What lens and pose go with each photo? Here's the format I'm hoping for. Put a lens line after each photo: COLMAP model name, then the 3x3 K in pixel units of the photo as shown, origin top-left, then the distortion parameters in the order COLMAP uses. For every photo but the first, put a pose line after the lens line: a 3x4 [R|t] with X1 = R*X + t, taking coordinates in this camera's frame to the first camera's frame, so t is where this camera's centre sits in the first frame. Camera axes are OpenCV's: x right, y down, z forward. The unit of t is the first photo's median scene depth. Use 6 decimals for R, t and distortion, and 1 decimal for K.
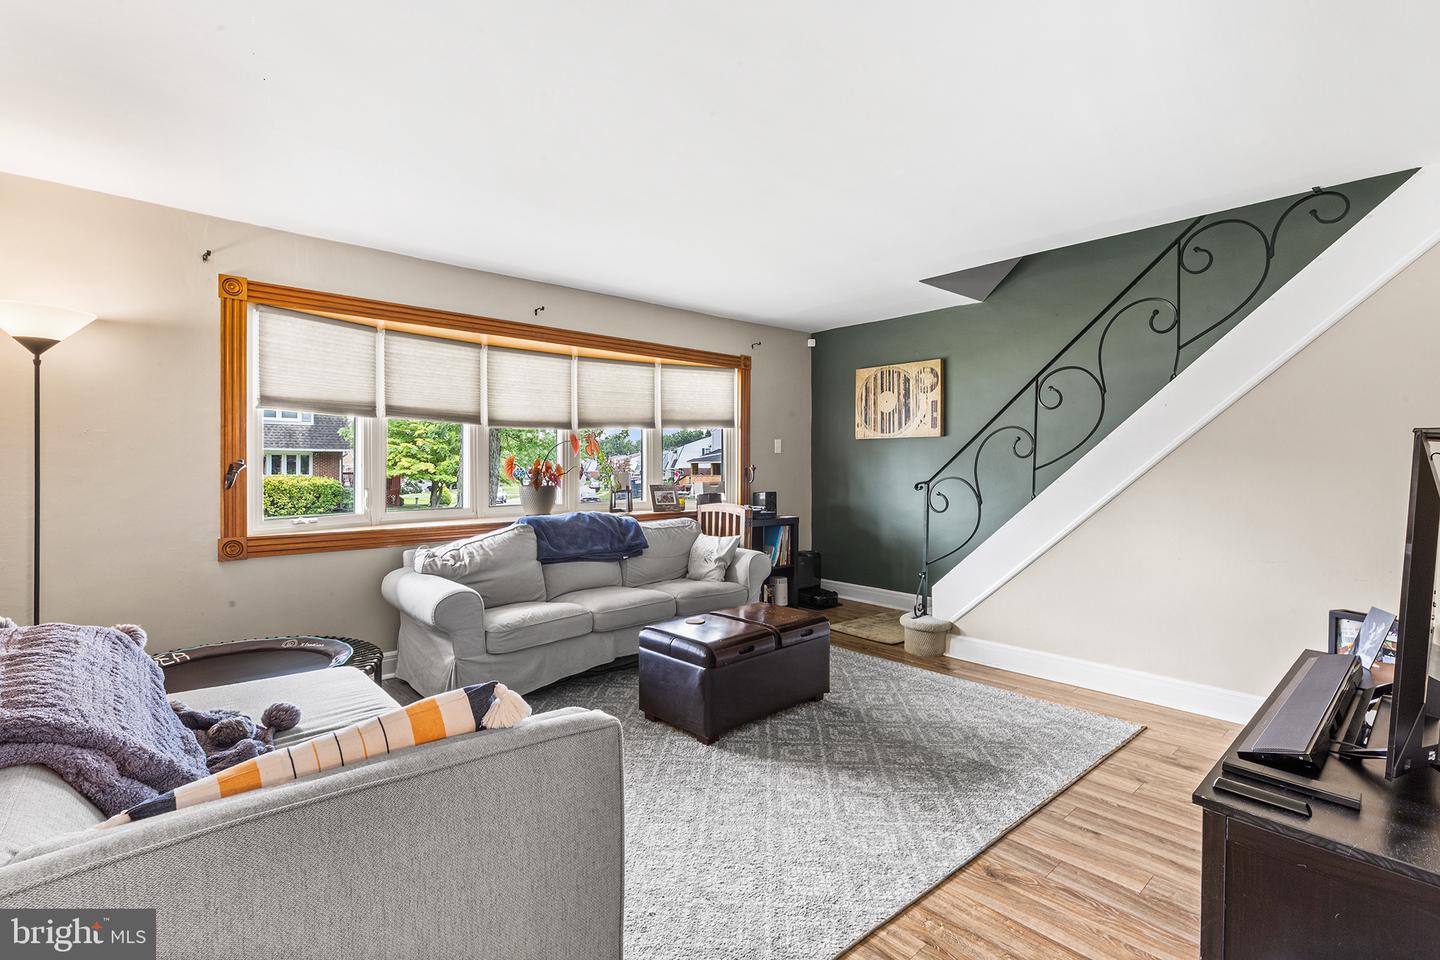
lens RADIAL K [[652.3, 0, 711.6], [0, 652.3, 472.5], [0, 0, 1]] dist [0.004339, 0.000296]
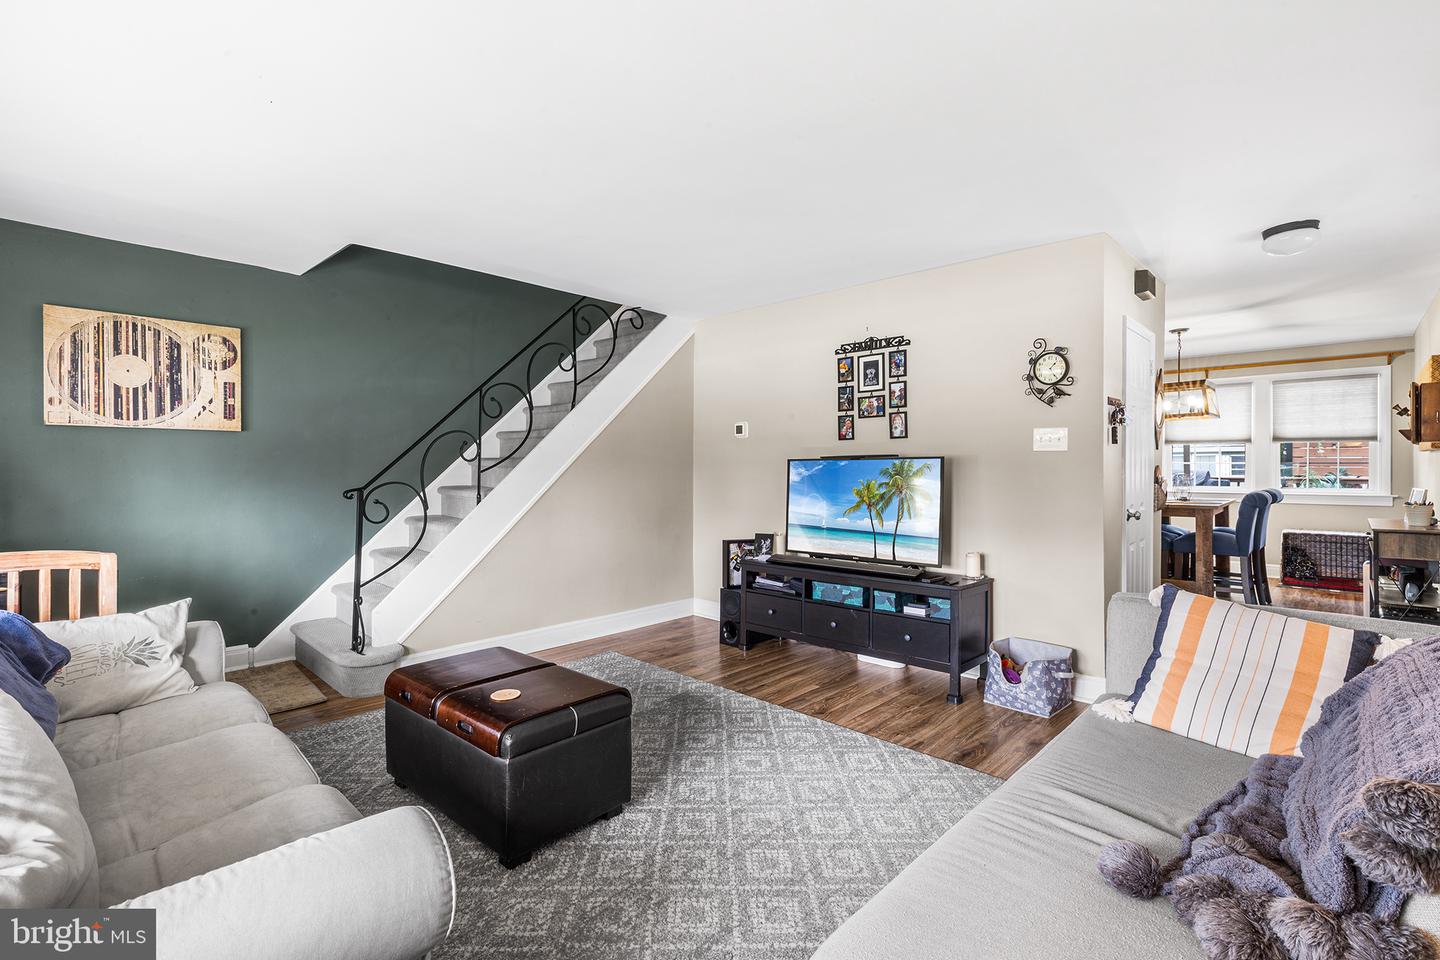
lens RADIAL K [[652.3, 0, 711.7], [0, 652.3, 476.9], [0, 0, 1]] dist [0.004339, 0.000296]
pose [[-0.058280, -0.018057, 0.998137, -0.433489], [0.013265, 0.999734, 0.018860, -0.008965], [-0.998212, 0.014339, -0.058025, 0.489478]]
